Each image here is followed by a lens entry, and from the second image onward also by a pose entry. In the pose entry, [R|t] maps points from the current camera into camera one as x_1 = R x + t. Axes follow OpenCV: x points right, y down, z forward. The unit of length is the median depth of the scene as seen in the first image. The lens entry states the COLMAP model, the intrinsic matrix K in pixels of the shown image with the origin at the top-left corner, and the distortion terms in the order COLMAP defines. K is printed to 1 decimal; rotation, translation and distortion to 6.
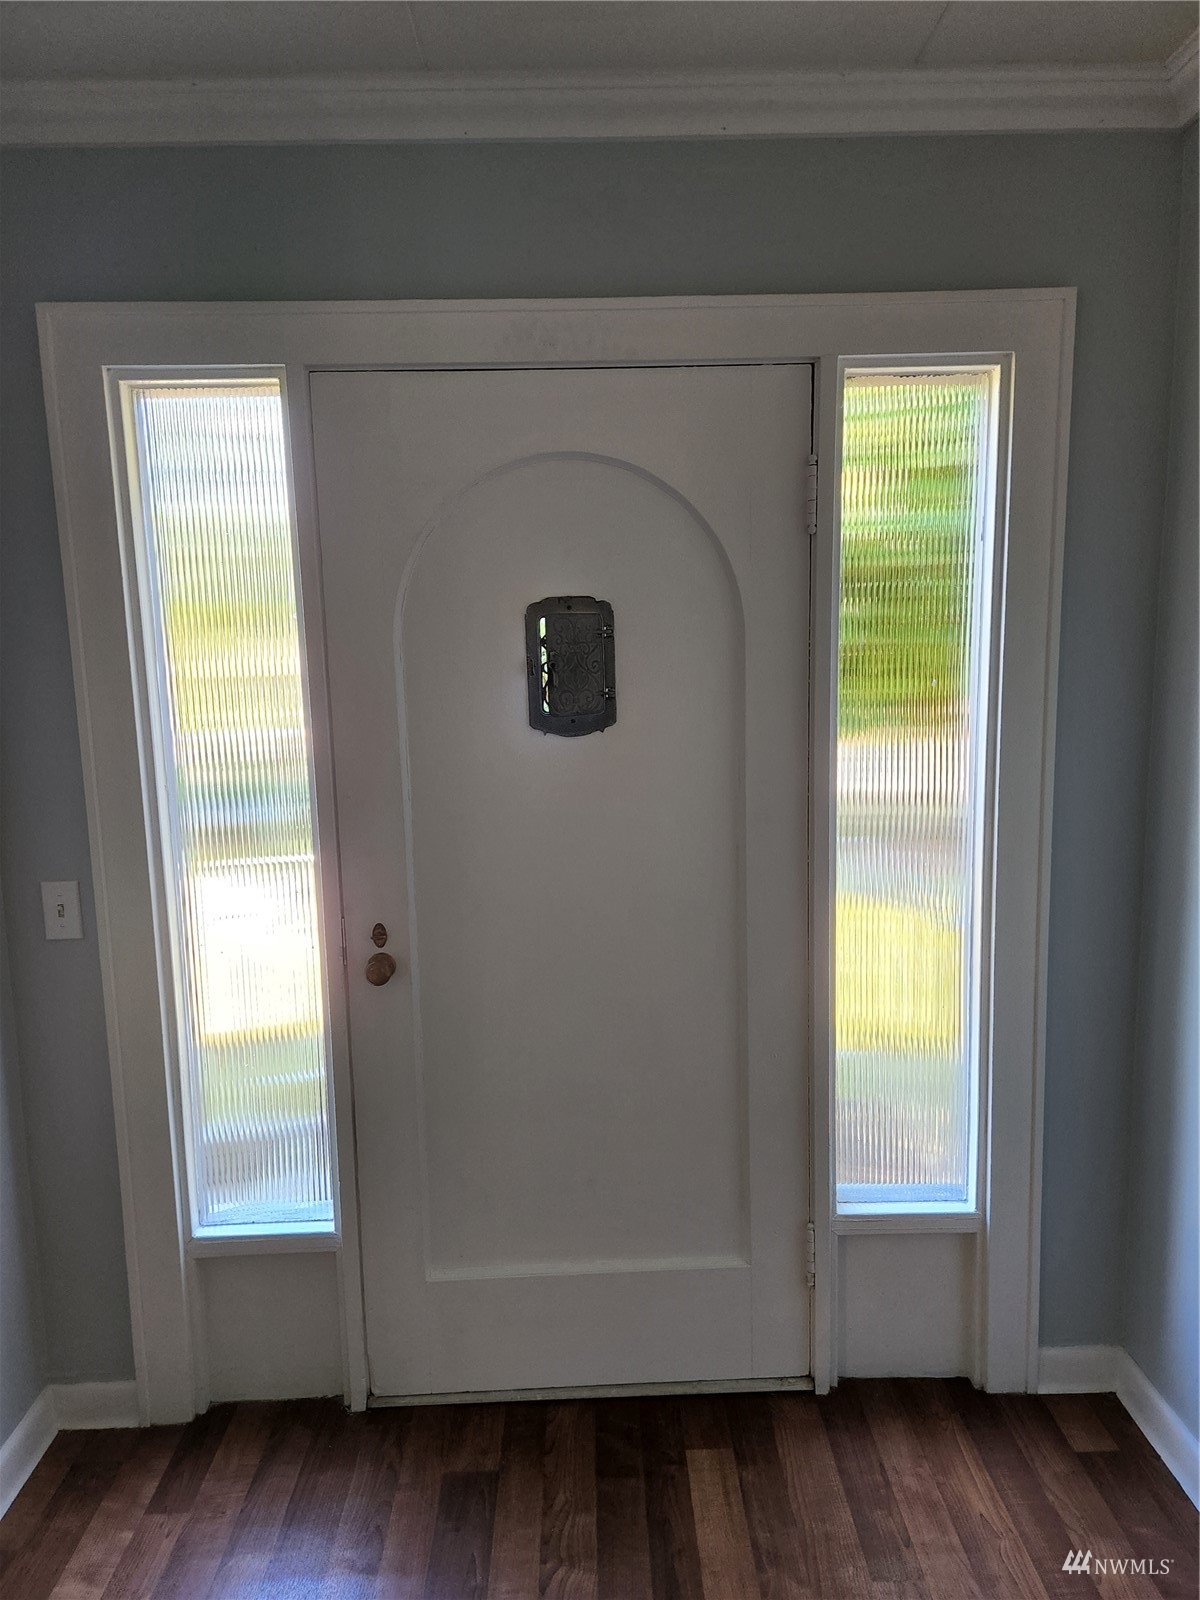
lens RADIAL K [[1074.8, 0, 605.2], [0, 1074.8, 798.3], [0, 0, 1]] dist [0.073767, -0.065508]
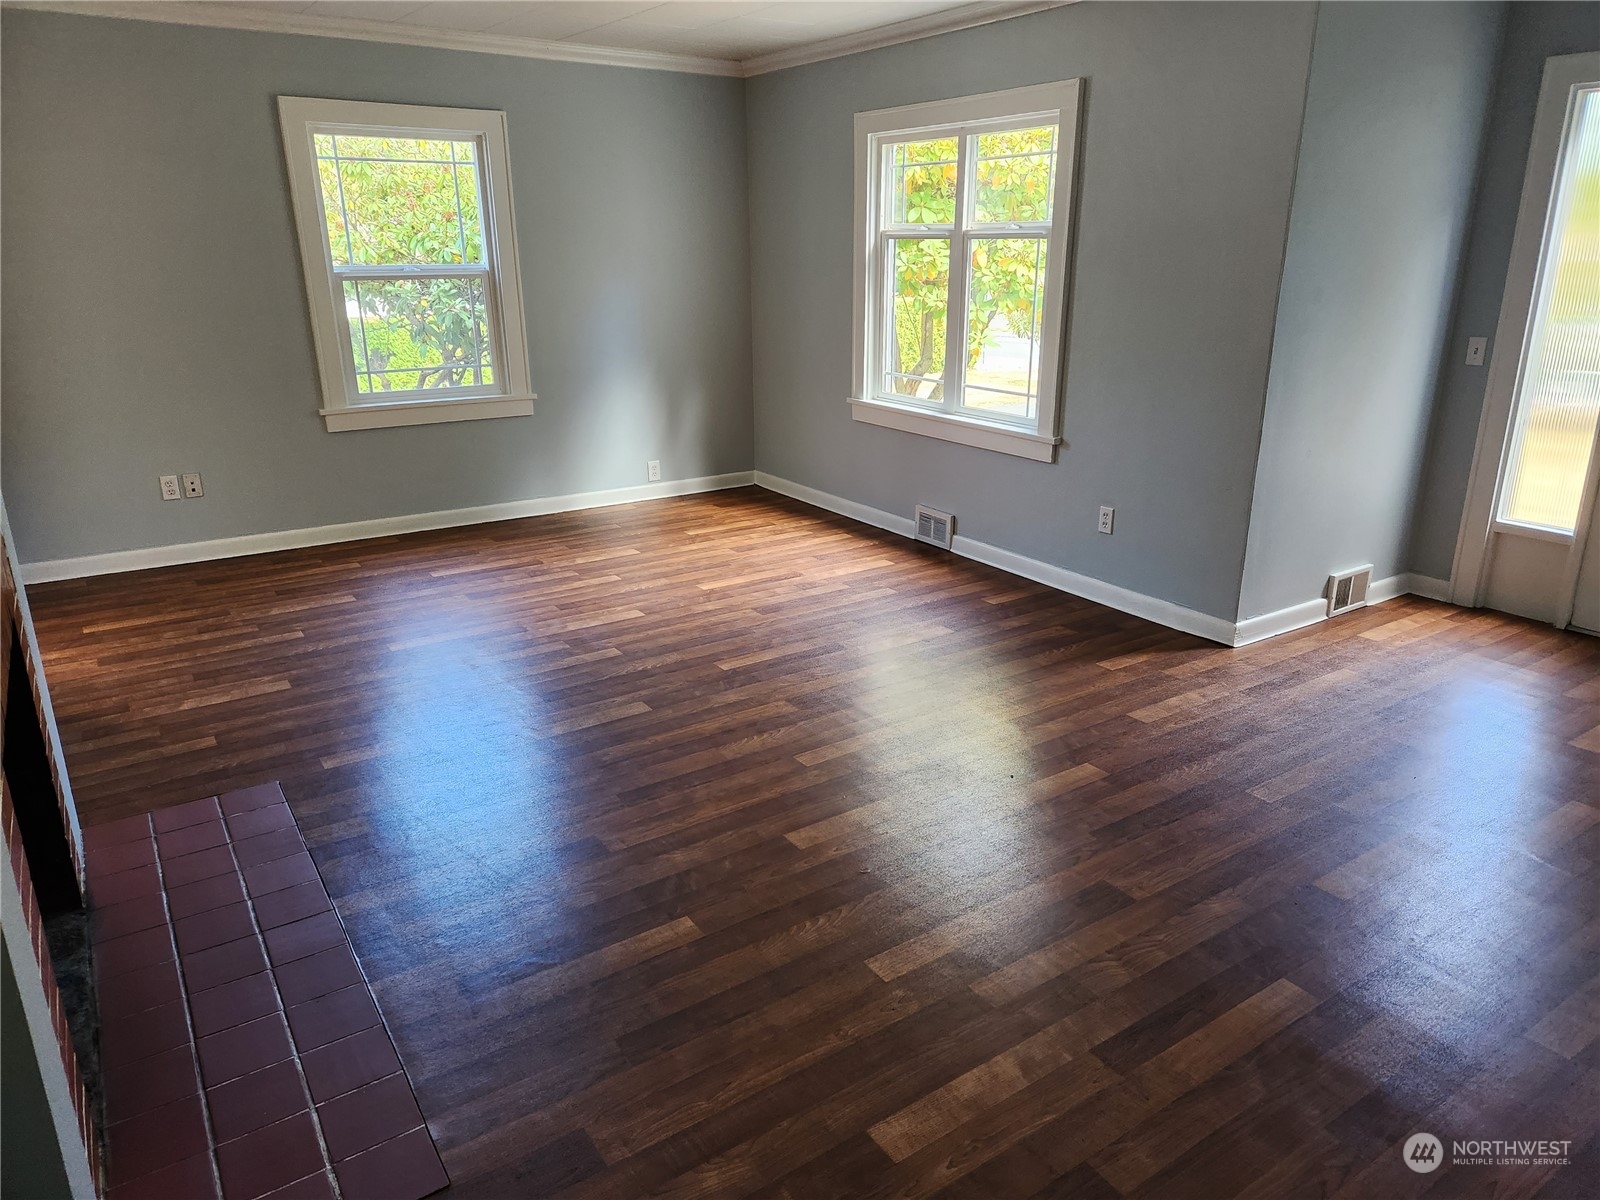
lens RADIAL K [[1074.8, 0, 801.1], [0, 1074.8, 590.6], [0, 0, 1]] dist [0.073767, -0.065508]
pose [[0.549874, 0.269054, -0.790726, 0.605606], [-0.130178, 0.962735, 0.237056, 0.212733], [0.825041, -0.027416, 0.564408, -1.329686]]
